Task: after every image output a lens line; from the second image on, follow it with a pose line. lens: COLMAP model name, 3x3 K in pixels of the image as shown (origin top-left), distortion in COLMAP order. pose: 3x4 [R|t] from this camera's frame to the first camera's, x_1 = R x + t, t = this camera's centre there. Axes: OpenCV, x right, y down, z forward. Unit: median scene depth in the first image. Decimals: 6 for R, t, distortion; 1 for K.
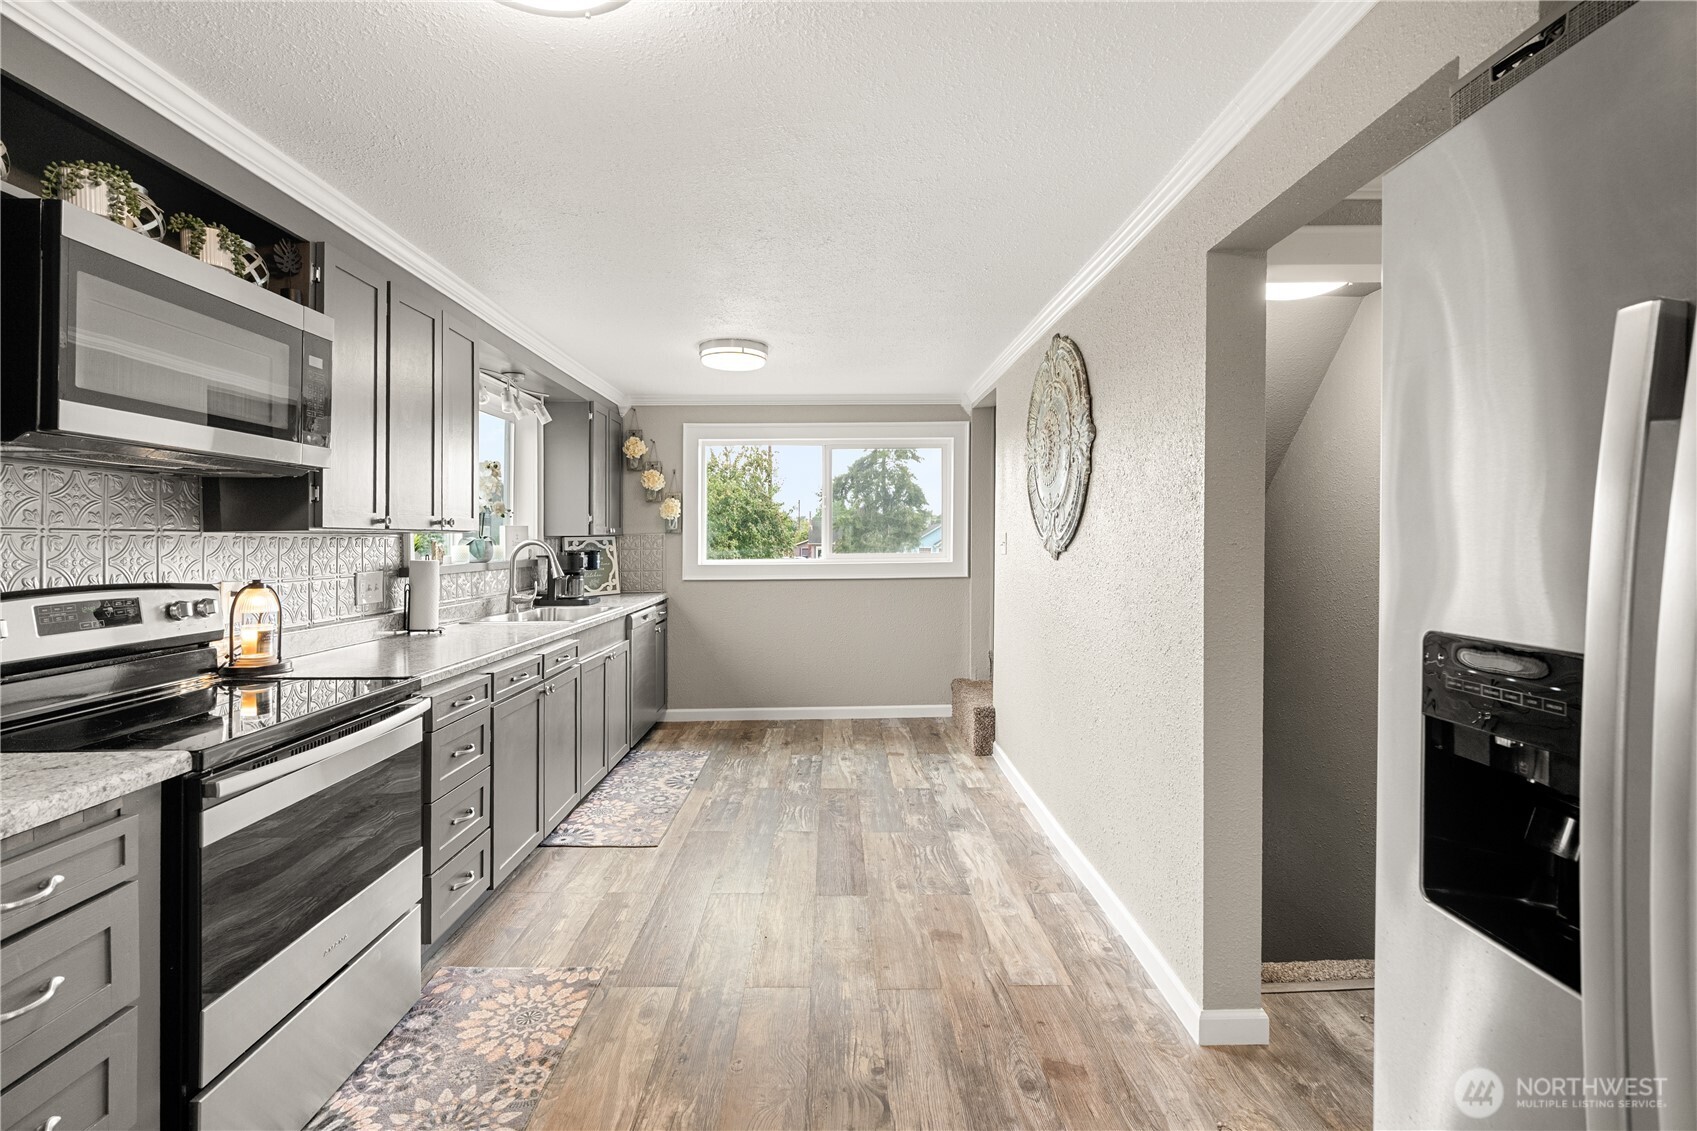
lens RADIAL K [[771.8, 0, 849.4], [0, 771.8, 550.8], [0, 0, 1]] dist [-0.007245, 0.000700]
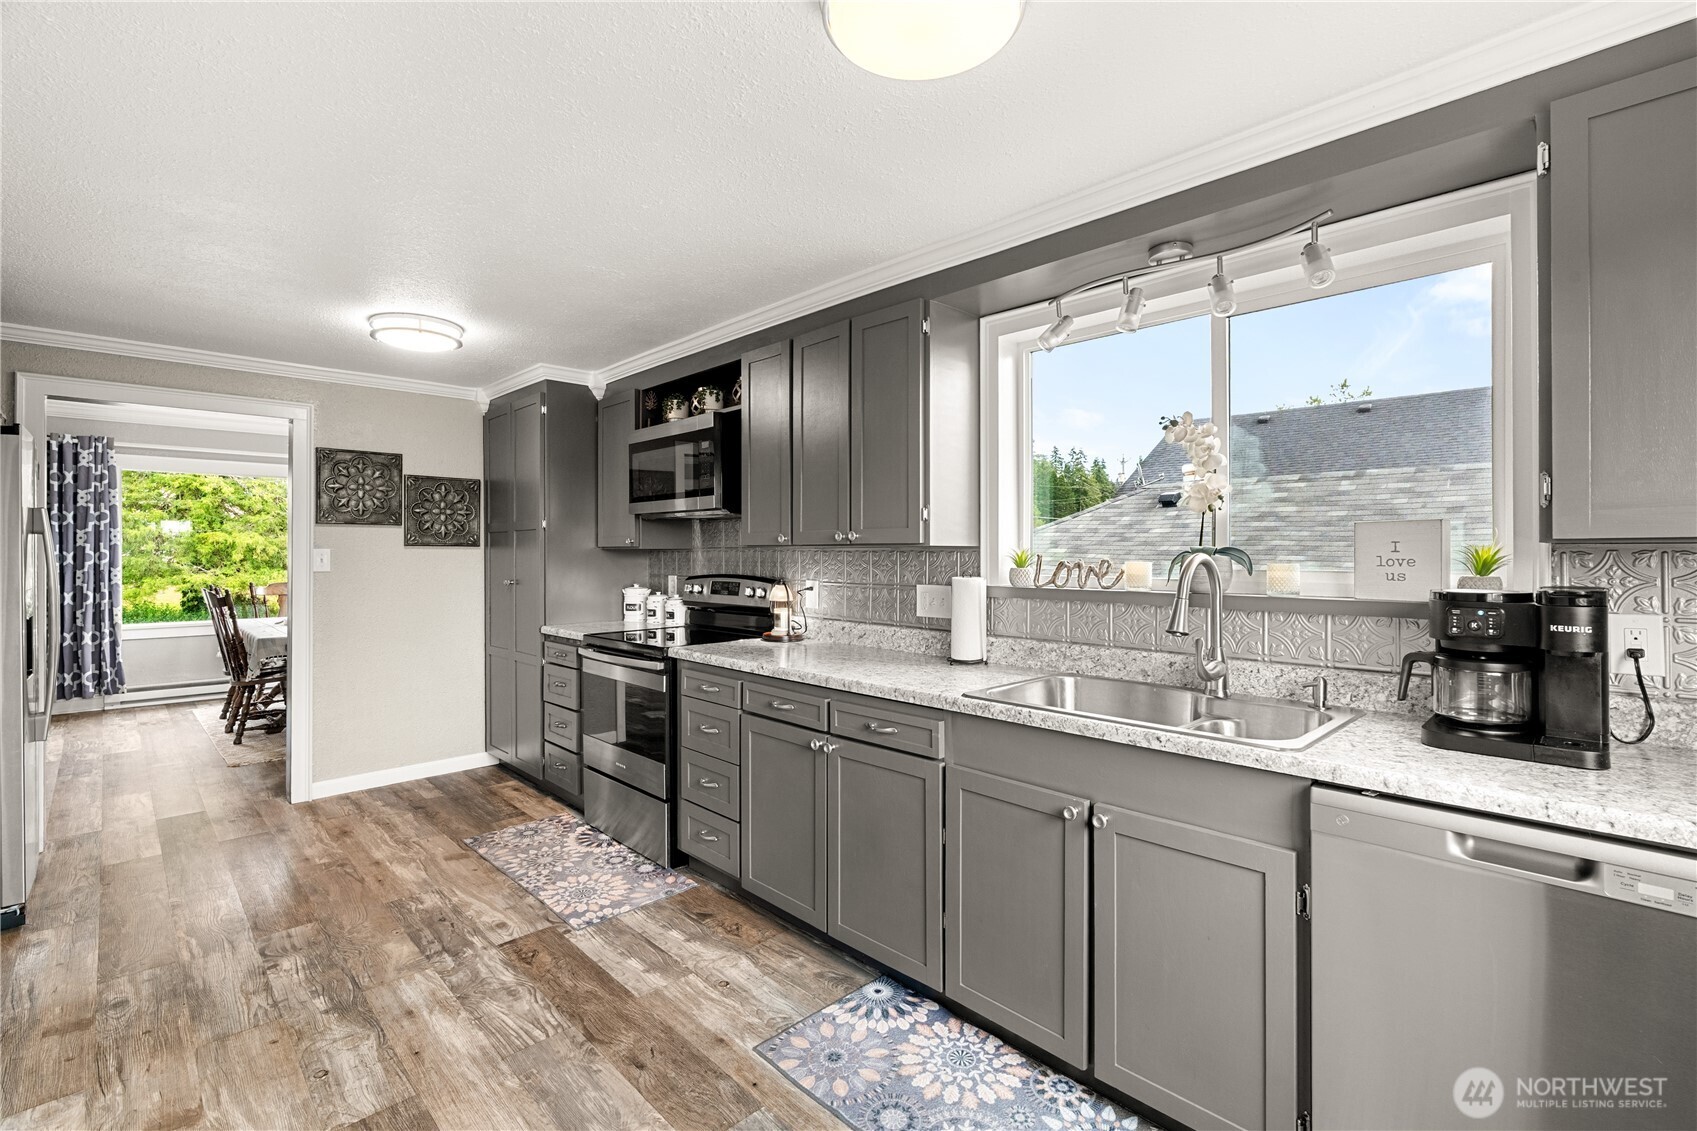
lens RADIAL K [[771.8, 0, 859.3], [0, 771.8, 547.7], [0, 0, 1]] dist [-0.007245, 0.000700]
pose [[-0.731635, 0.001952, -0.681693, 0.162472], [-0.006136, 0.999937, 0.009449, -0.042666], [0.681669, 0.011096, -0.731577, 2.191578]]
